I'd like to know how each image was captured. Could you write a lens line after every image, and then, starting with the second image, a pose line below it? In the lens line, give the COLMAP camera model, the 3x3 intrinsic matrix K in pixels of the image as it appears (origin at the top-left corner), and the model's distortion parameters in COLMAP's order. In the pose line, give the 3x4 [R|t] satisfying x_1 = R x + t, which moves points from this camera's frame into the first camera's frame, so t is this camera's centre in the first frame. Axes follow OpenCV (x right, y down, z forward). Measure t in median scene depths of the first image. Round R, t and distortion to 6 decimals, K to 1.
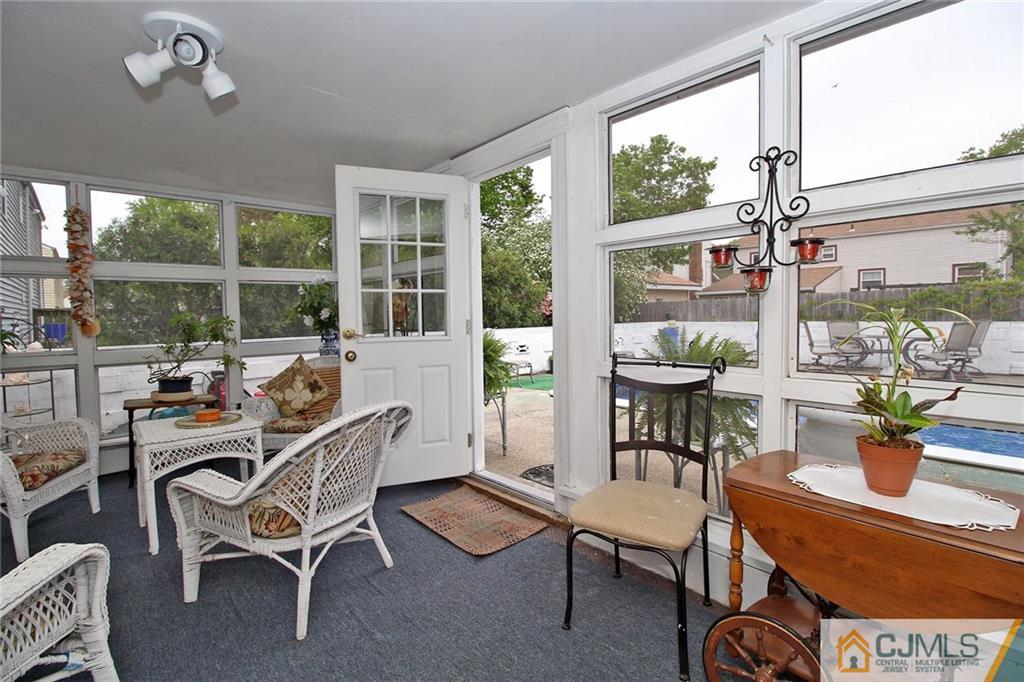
lens RADIAL K [[466.9, 0, 517.2], [0, 466.9, 325.0], [0, 0, 1]] dist [-0.003052, -0.009632]
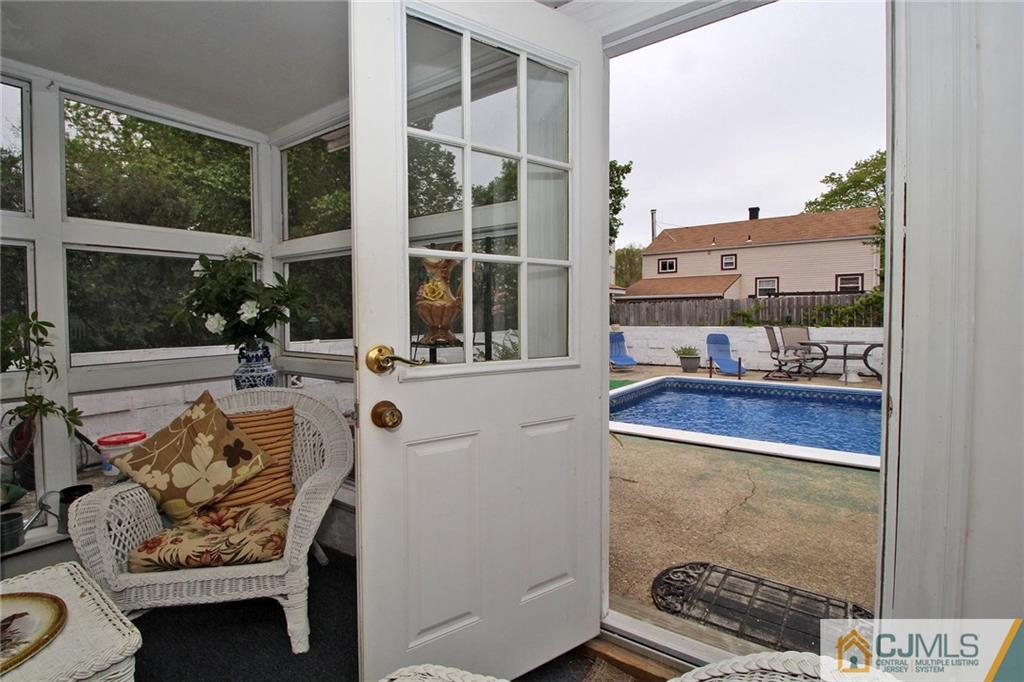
lens RADIAL K [[474.8, 0, 512.0], [0, 474.8, 329.0], [0, 0, 1]] dist [-0.000606, -0.010535]
pose [[0.978047, 0.002474, 0.208370, -0.204182], [-0.002566, 0.999997, 0.000171, -0.003561], [-0.208369, -0.000701, 0.978050, 0.355195]]
